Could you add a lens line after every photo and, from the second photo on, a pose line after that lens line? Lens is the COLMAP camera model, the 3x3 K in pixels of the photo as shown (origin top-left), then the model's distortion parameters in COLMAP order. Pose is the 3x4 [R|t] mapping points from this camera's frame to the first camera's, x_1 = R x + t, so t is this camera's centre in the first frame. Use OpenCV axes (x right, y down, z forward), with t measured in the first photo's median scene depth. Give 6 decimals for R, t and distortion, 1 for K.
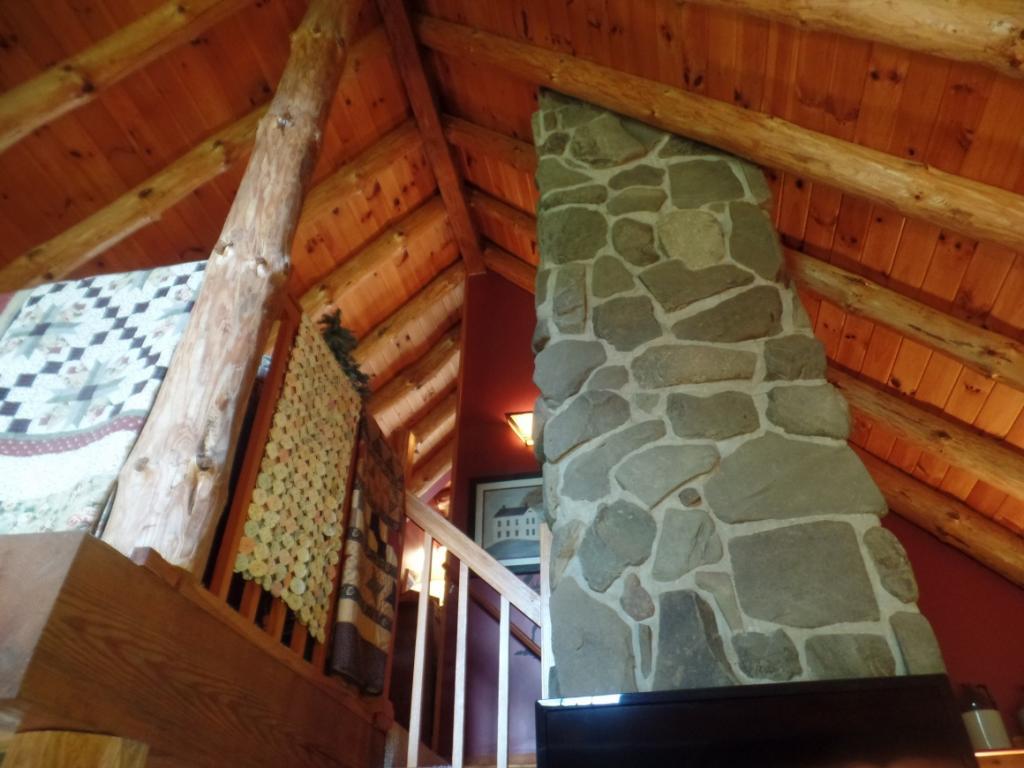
lens RADIAL K [[701.9, 0, 509.8], [0, 701.9, 385.6], [0, 0, 1]] dist [0.001210, 0.001424]
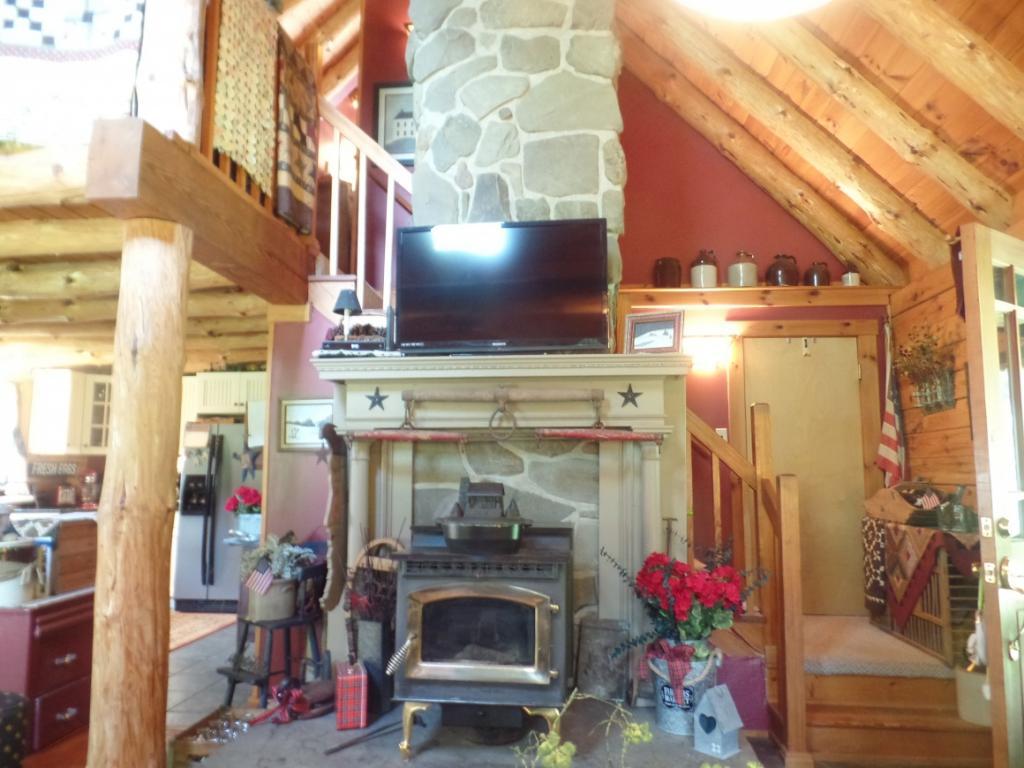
lens RADIAL K [[701.9, 0, 509.5], [0, 701.9, 383.6], [0, 0, 1]] dist [0.001210, 0.001424]
pose [[0.994250, 0.012838, 0.106313, 0.106026], [-0.066196, 0.854070, 0.515929, -0.127014], [-0.084175, -0.520000, 0.850009, -0.601766]]
